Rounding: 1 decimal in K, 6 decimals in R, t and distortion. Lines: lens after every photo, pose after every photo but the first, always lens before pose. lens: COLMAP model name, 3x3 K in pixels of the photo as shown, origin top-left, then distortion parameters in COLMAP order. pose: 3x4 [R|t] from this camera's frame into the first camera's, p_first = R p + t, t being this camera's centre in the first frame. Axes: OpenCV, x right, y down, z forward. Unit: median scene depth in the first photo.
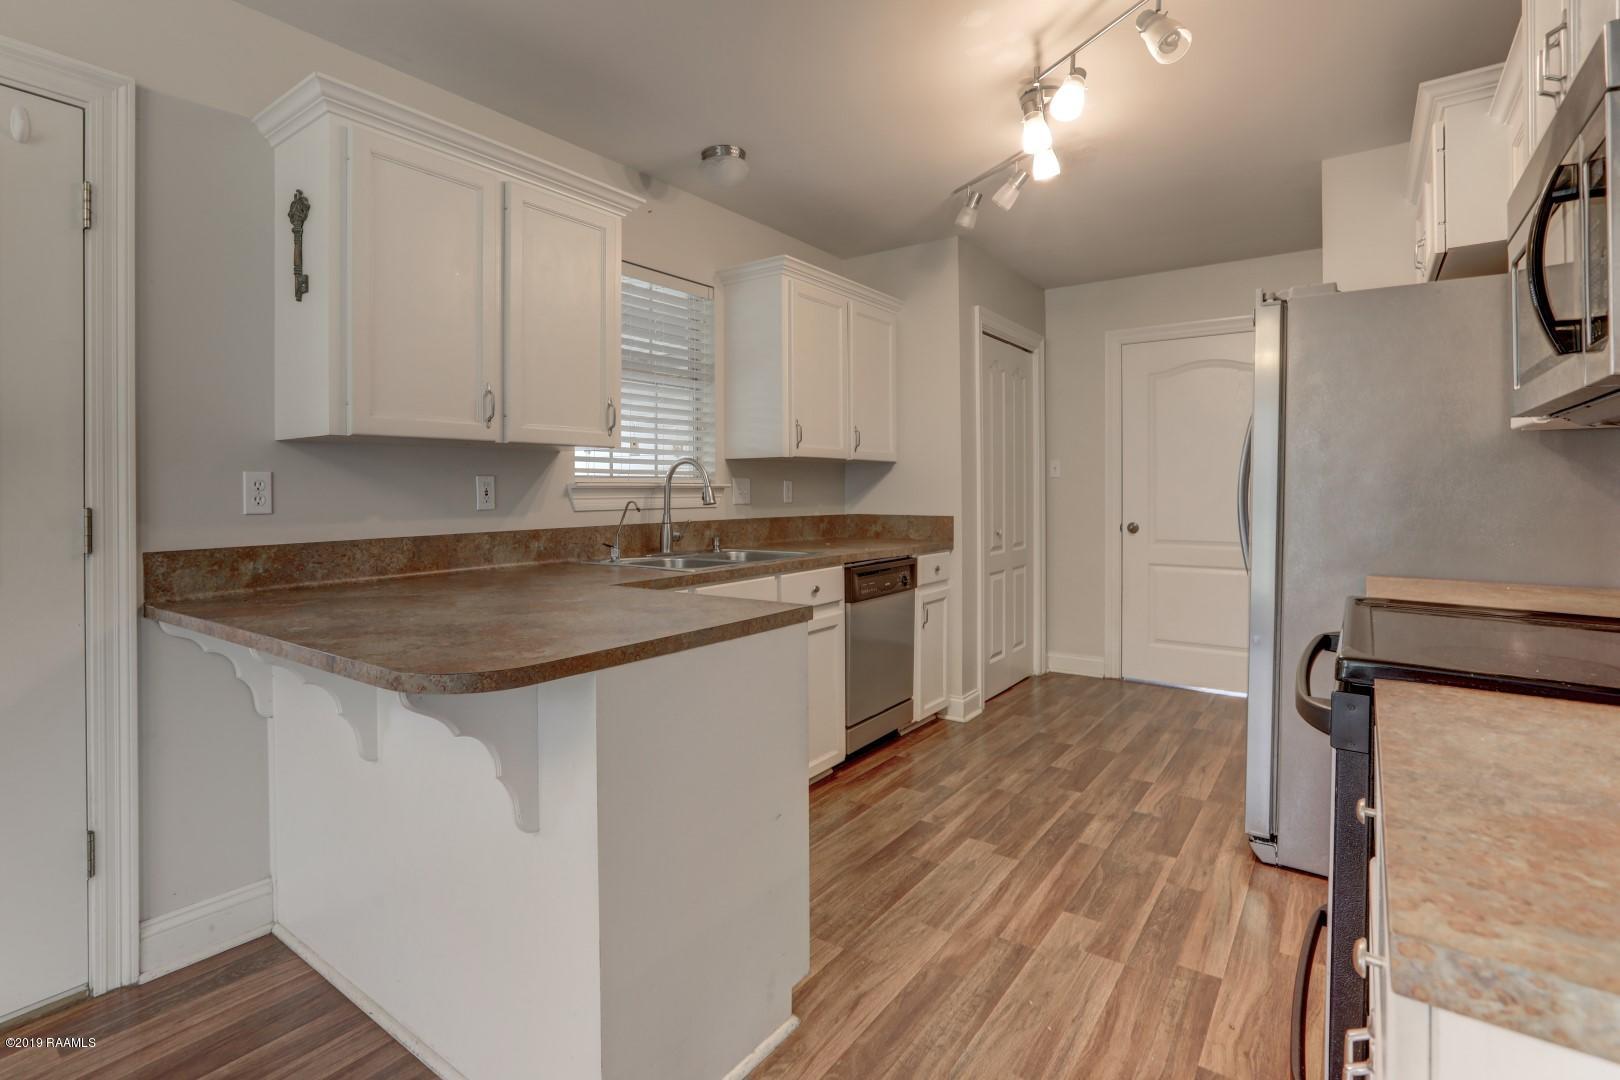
lens RADIAL K [[808.1, 0, 743.7], [0, 808.1, 495.7], [0, 0, 1]] dist [-0.007848, 0.000747]
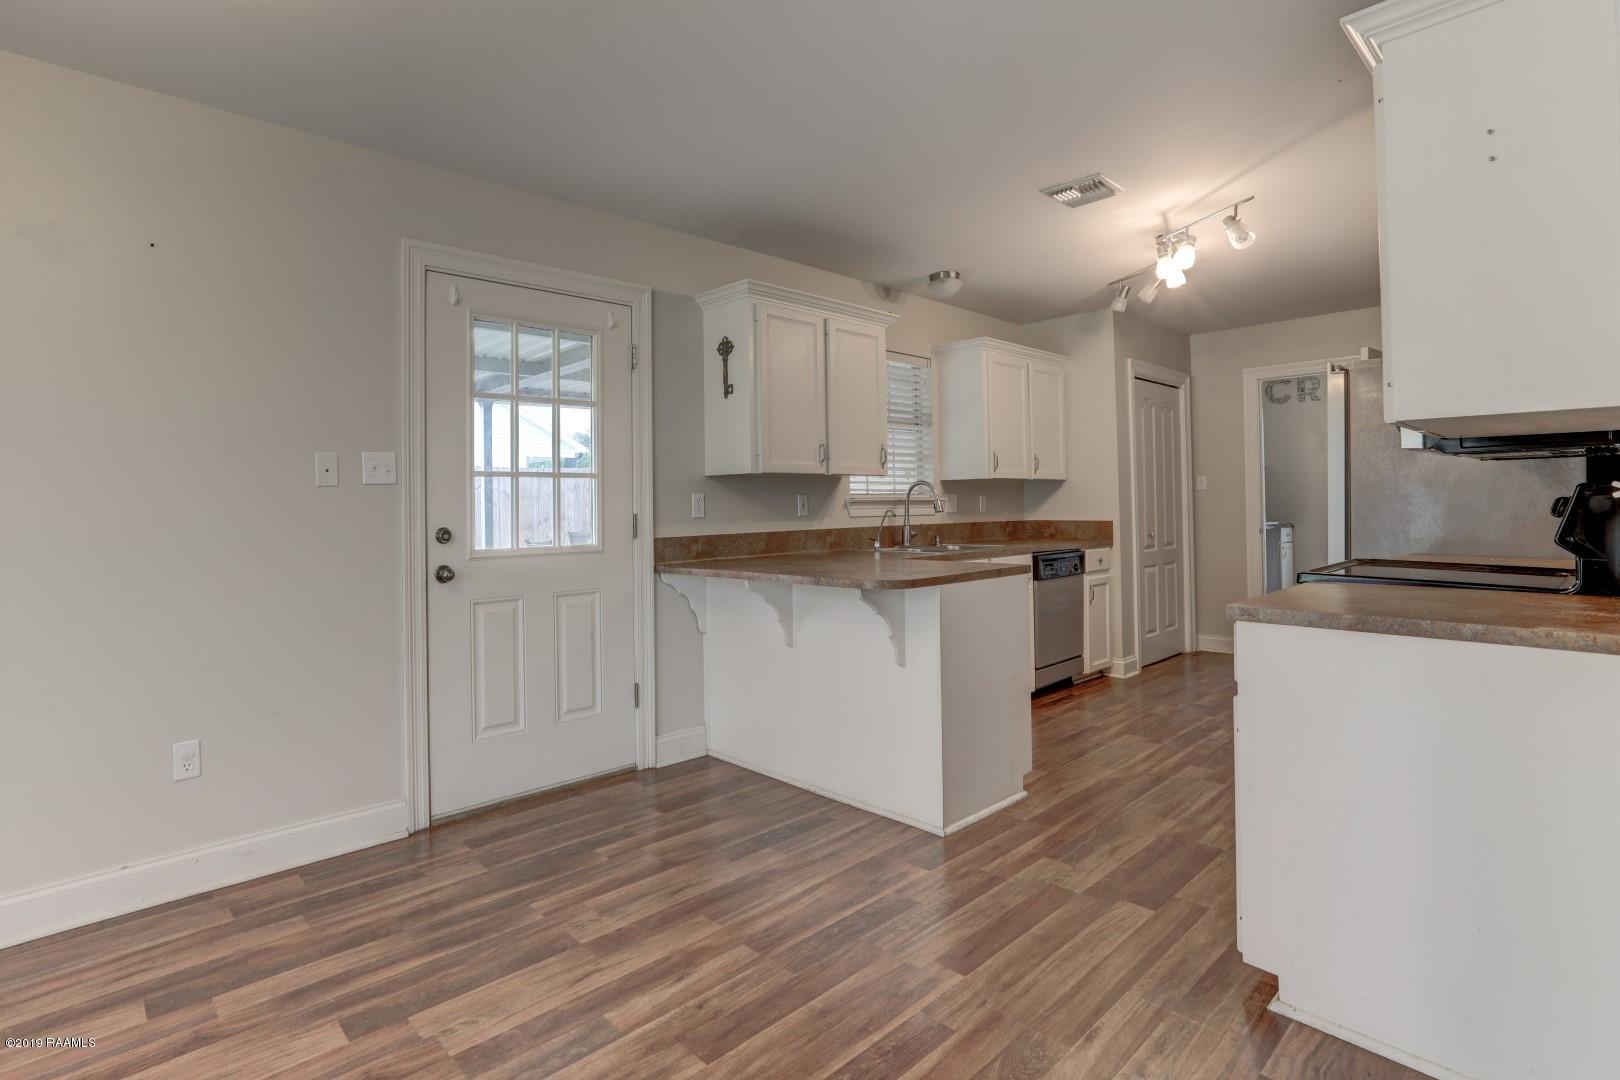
lens RADIAL K [[808.1, 0, 743.7], [0, 808.1, 495.7], [0, 0, 1]] dist [-0.007848, 0.000747]
pose [[0.984781, -0.011735, -0.173401, -0.130979], [0.008457, 0.999772, -0.019631, 0.006683], [0.173592, 0.017866, 0.984656, -0.500806]]
